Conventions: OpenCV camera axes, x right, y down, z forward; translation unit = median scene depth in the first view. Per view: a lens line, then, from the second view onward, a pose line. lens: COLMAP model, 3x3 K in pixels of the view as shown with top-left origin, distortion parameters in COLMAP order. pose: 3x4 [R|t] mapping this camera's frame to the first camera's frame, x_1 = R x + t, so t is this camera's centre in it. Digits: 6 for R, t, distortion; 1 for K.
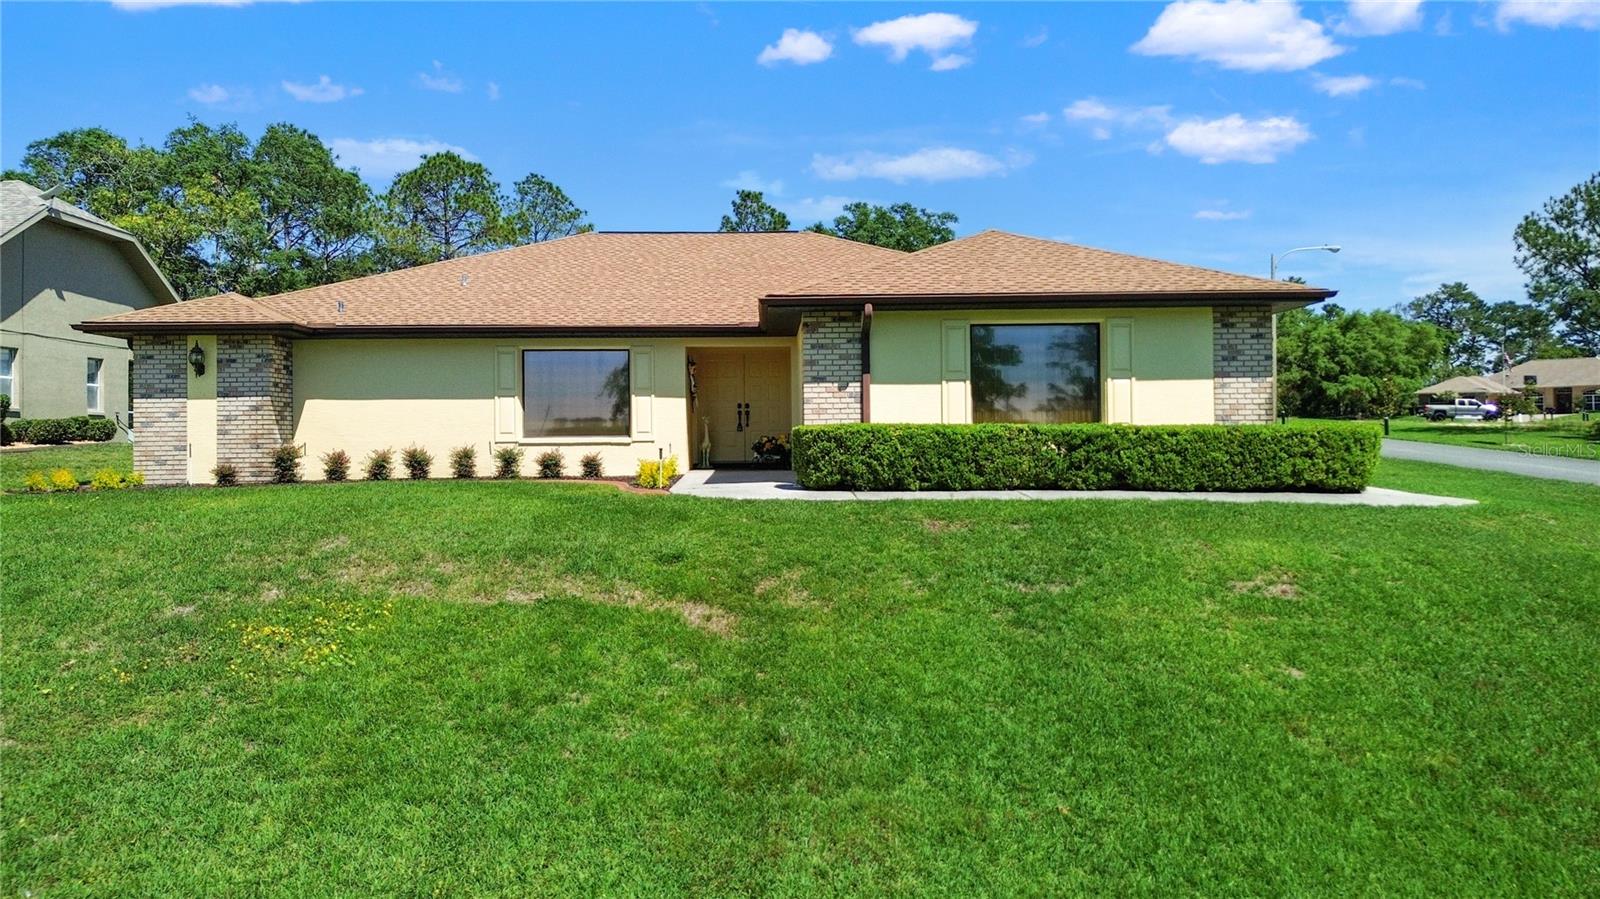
lens RADIAL K [[1129.9, 0, 799.1], [0, 1129.9, 428.1], [0, 0, 1]] dist [0.066598, -0.061230]
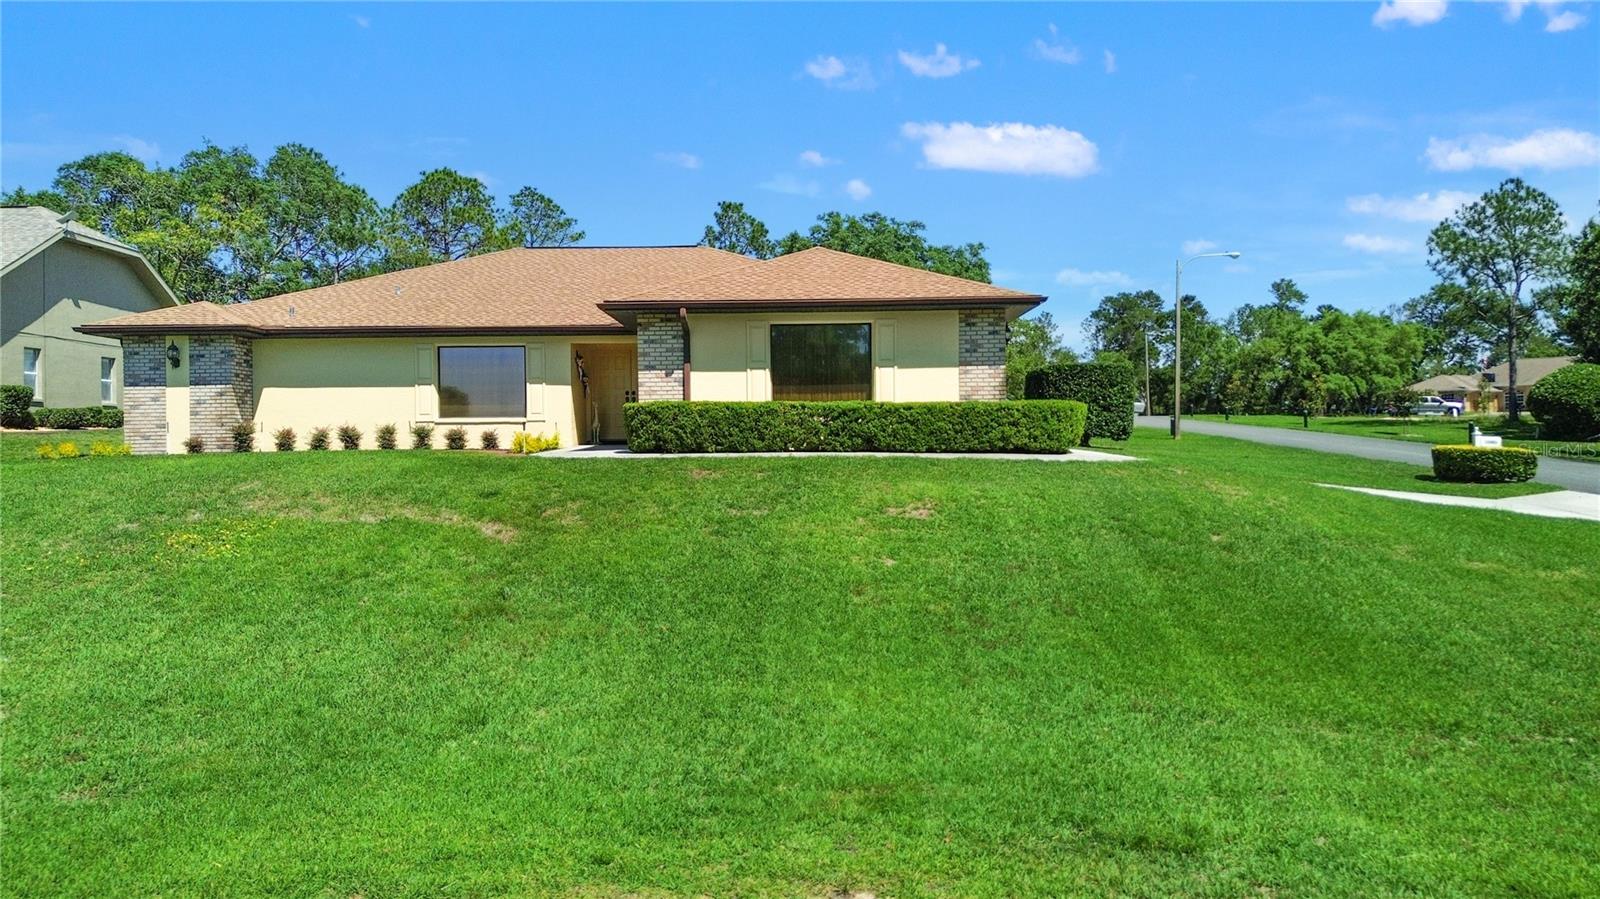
lens RADIAL K [[1125.5, 0, 804.8], [0, 1125.5, 449.2], [0, 0, 1]] dist [0.065908, -0.062474]
pose [[0.999697, -0.002251, -0.024521, 0.190116], [0.002625, 0.999881, 0.015231, 0.025232], [0.024484, -0.015291, 0.999583, -0.225606]]
